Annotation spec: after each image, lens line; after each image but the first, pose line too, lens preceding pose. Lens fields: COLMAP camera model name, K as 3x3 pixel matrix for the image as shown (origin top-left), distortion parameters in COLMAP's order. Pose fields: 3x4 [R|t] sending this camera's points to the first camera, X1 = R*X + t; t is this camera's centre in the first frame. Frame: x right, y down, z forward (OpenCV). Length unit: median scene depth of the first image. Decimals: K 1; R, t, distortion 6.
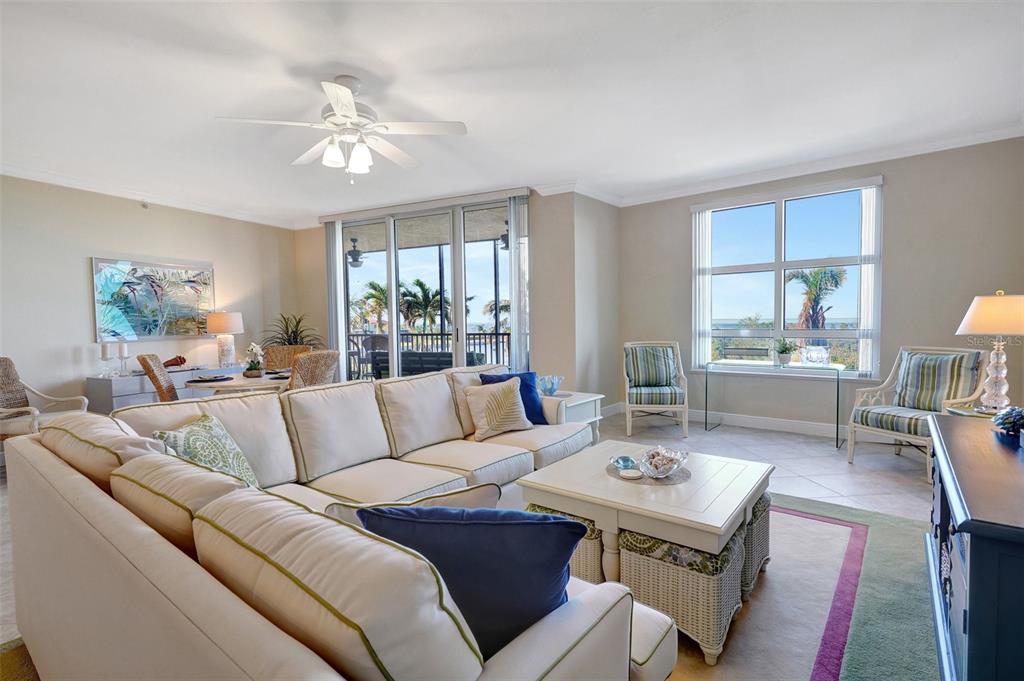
lens RADIAL K [[491.5, 0, 512.0], [0, 491.5, 340.5], [0, 0, 1]] dist [-0.002306, 0.000118]
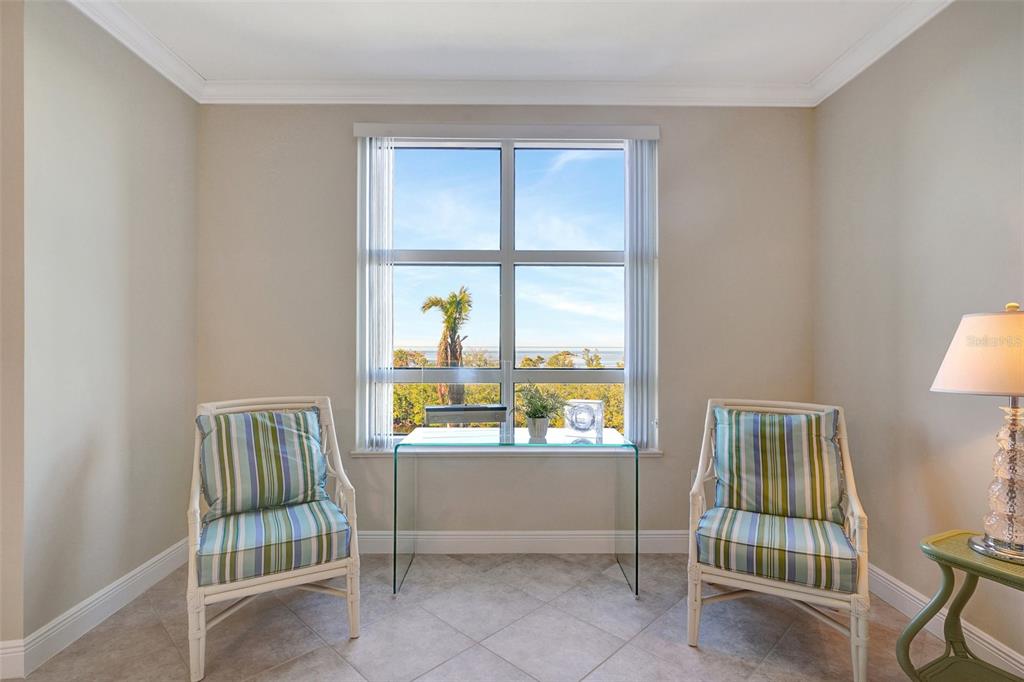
lens RADIAL K [[510.2, 0, 513.9], [0, 510.2, 344.6], [0, 0, 1]] dist [-0.002657, -0.000325]
pose [[0.757529, 0.018208, 0.652547, 0.157946], [0.011790, 0.999066, -0.041565, -0.024981], [-0.652695, 0.039180, 0.756607, 0.532563]]
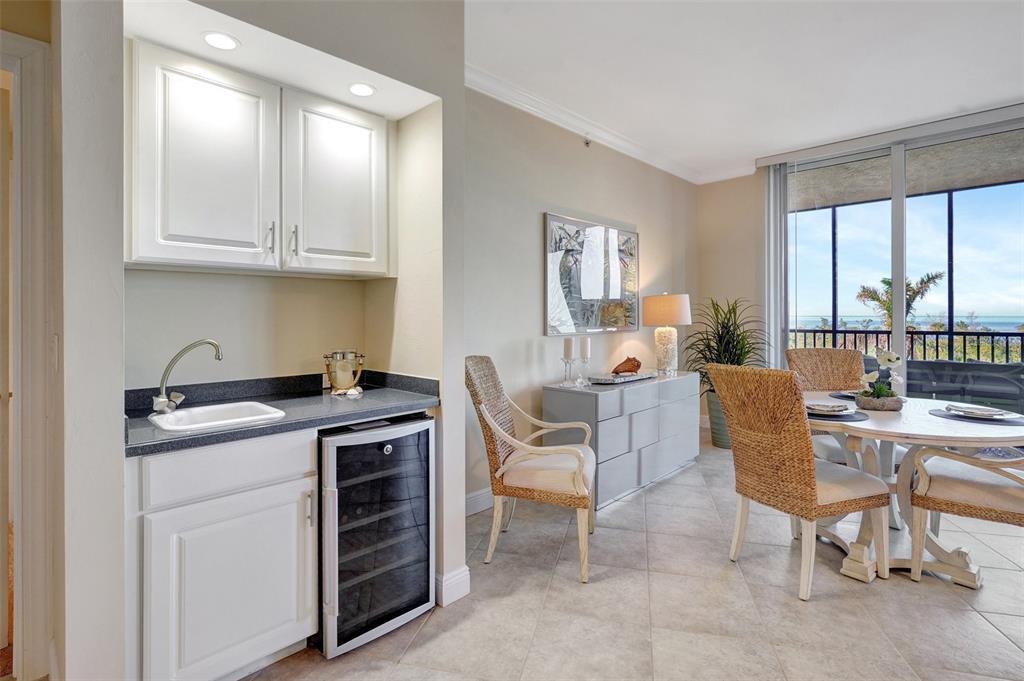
lens RADIAL K [[491.3, 0, 507.6], [0, 491.3, 314.0], [0, 0, 1]] dist [-0.002180, -0.000295]
pose [[0.943388, 0.014898, -0.331358, -0.625335], [-0.027321, 0.999086, -0.032862, -0.001402], [0.330565, 0.040055, 0.942933, 0.306636]]
